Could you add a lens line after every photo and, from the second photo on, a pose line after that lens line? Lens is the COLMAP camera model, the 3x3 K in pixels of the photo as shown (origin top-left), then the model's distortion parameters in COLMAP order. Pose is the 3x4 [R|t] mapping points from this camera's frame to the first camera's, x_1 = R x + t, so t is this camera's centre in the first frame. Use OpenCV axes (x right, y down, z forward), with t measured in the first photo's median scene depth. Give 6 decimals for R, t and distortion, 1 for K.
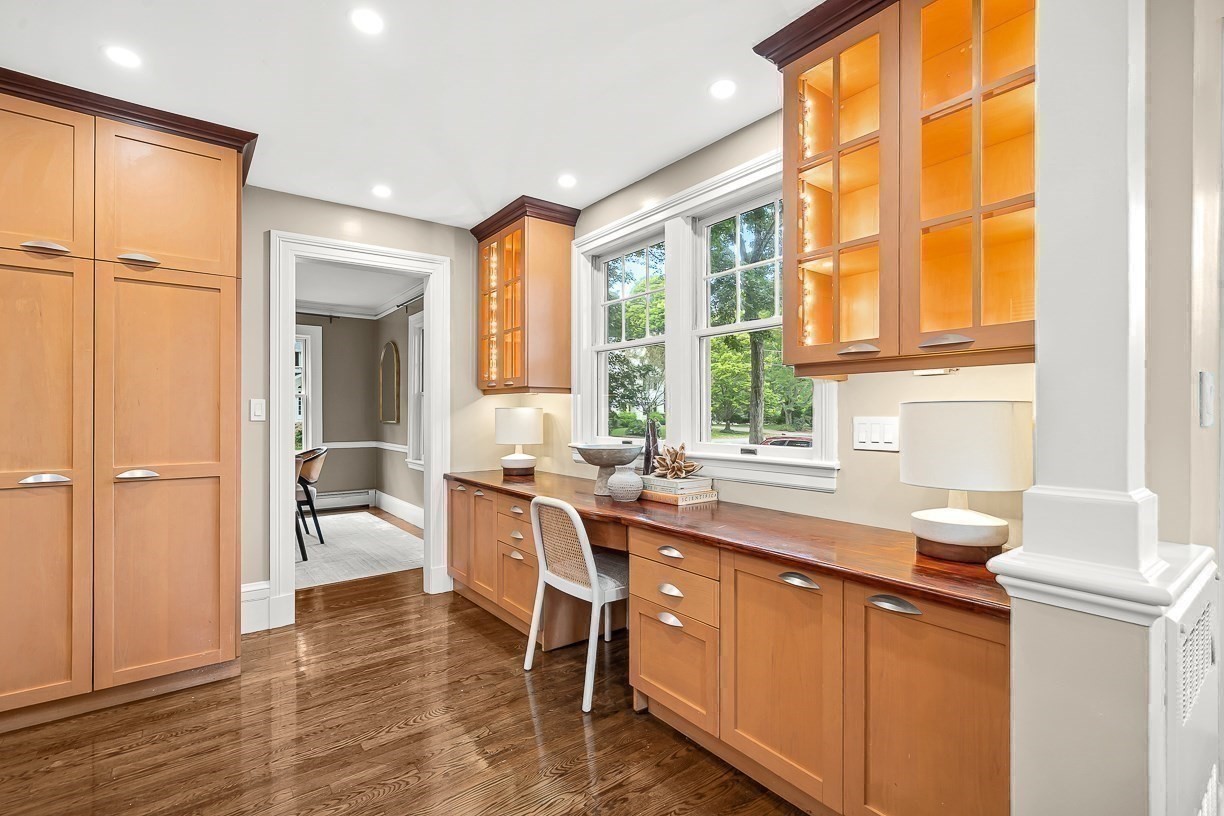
lens RADIAL K [[569.7, 0, 615.6], [0, 569.7, 413.3], [0, 0, 1]] dist [0.000143, 0.000352]
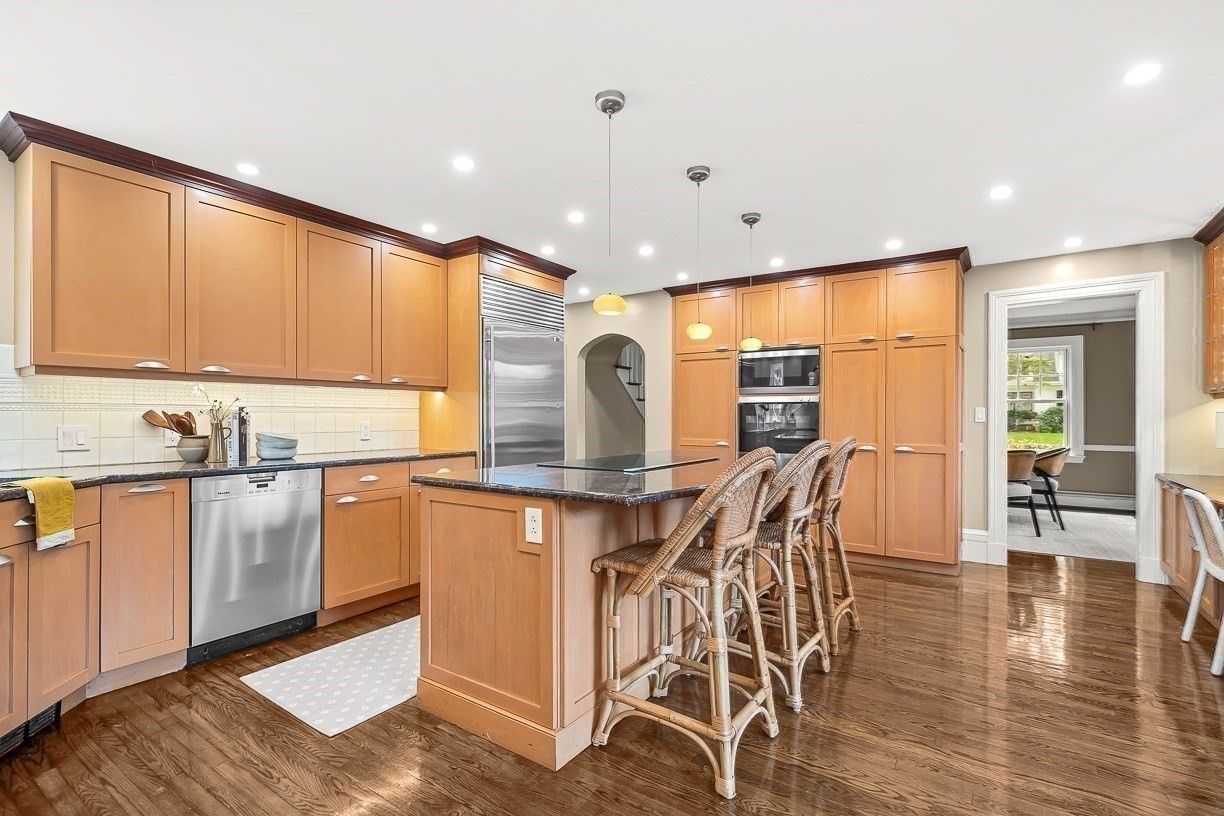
lens RADIAL K [[569.7, 0, 616.7], [0, 569.7, 416.4], [0, 0, 1]] dist [0.000143, 0.000352]
pose [[0.323812, 0.000882, -0.946121, 0.474357], [-0.001083, 0.999999, 0.000562, -0.001173], [0.946121, 0.000843, 0.323813, -0.382679]]
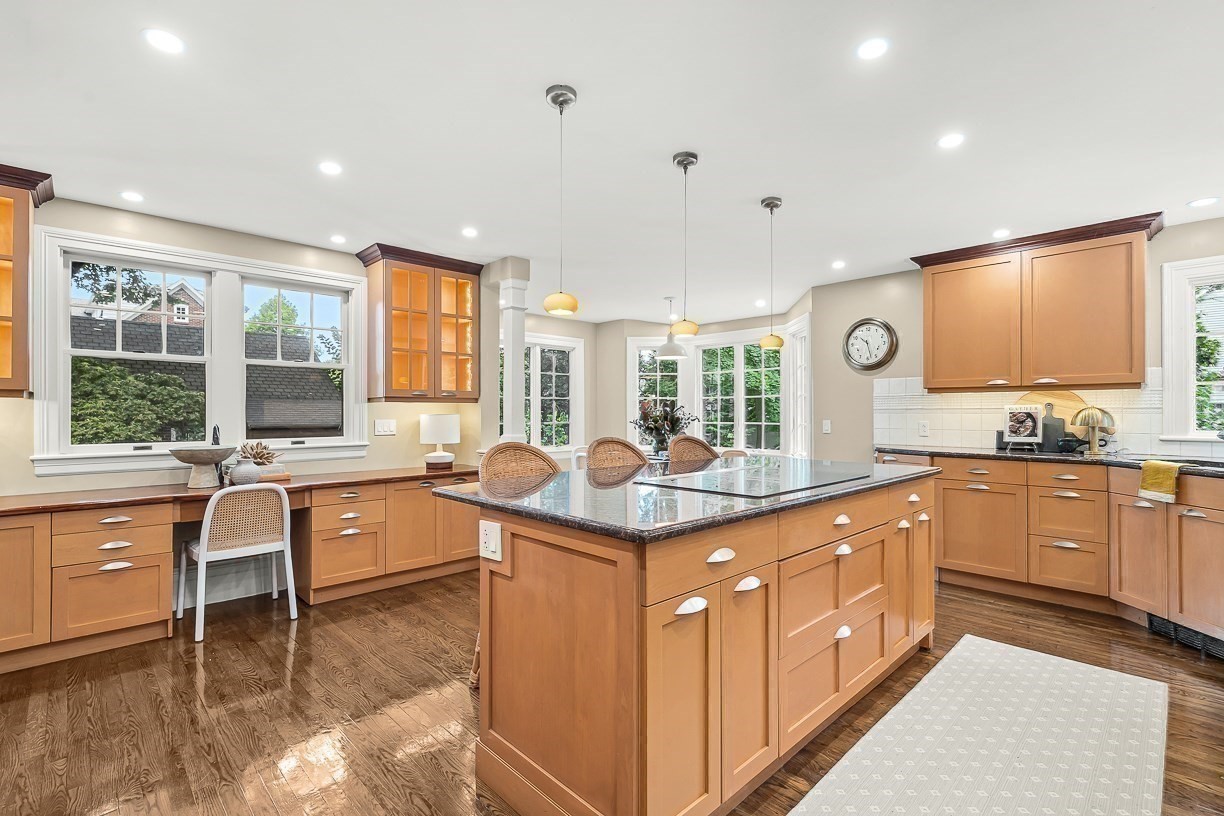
lens RADIAL K [[569.7, 0, 612.5], [0, 569.7, 411.0], [0, 0, 1]] dist [0.000143, 0.000352]
pose [[-0.136705, 0.007803, 0.990581, -1.237705], [0.001142, 0.999970, -0.007719, -0.006472], [-0.990611, 0.000076, -0.136710, 0.273173]]
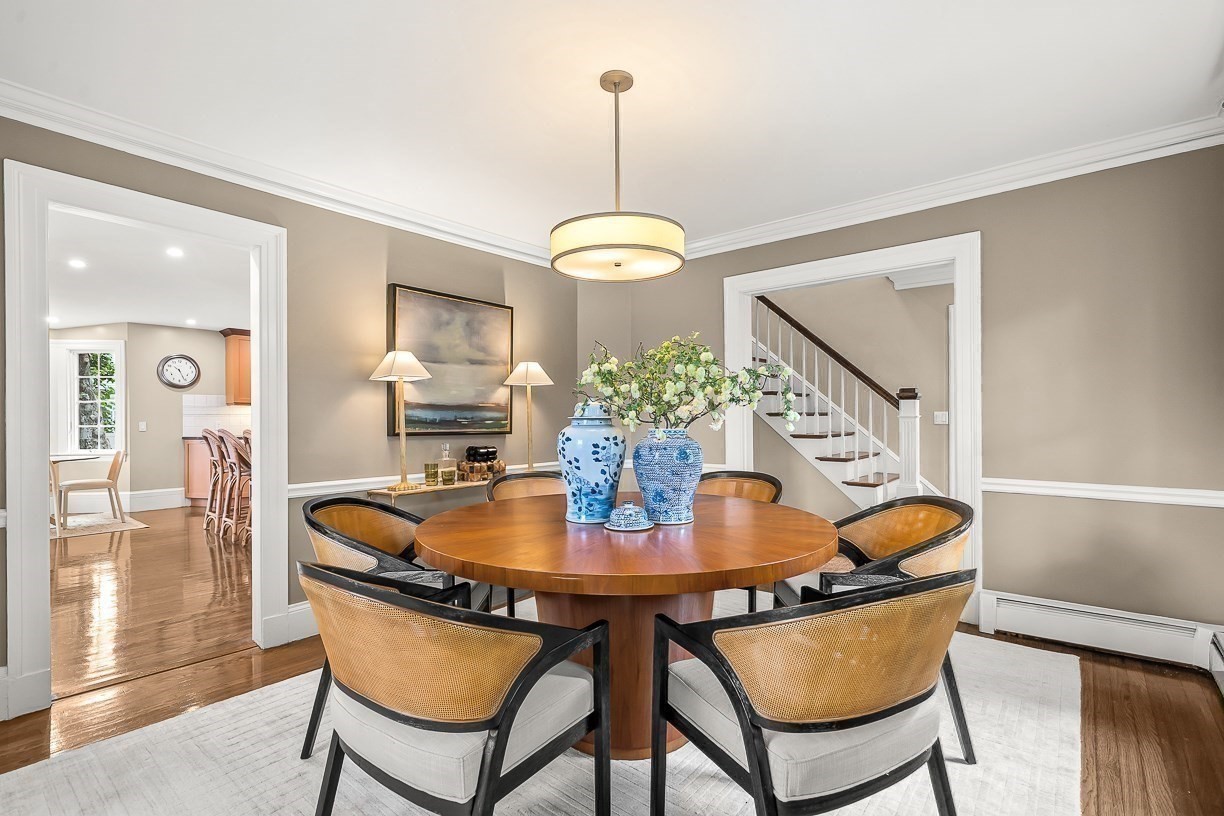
lens RADIAL K [[569.7, 0, 618.2], [0, 569.7, 416.4], [0, 0, 1]] dist [0.000143, 0.000352]
pose [[-0.973038, 0.004381, -0.230605, -1.011154], [0.004036, 0.999990, 0.001966, -0.009949], [0.230611, 0.000982, -0.973045, 2.219140]]
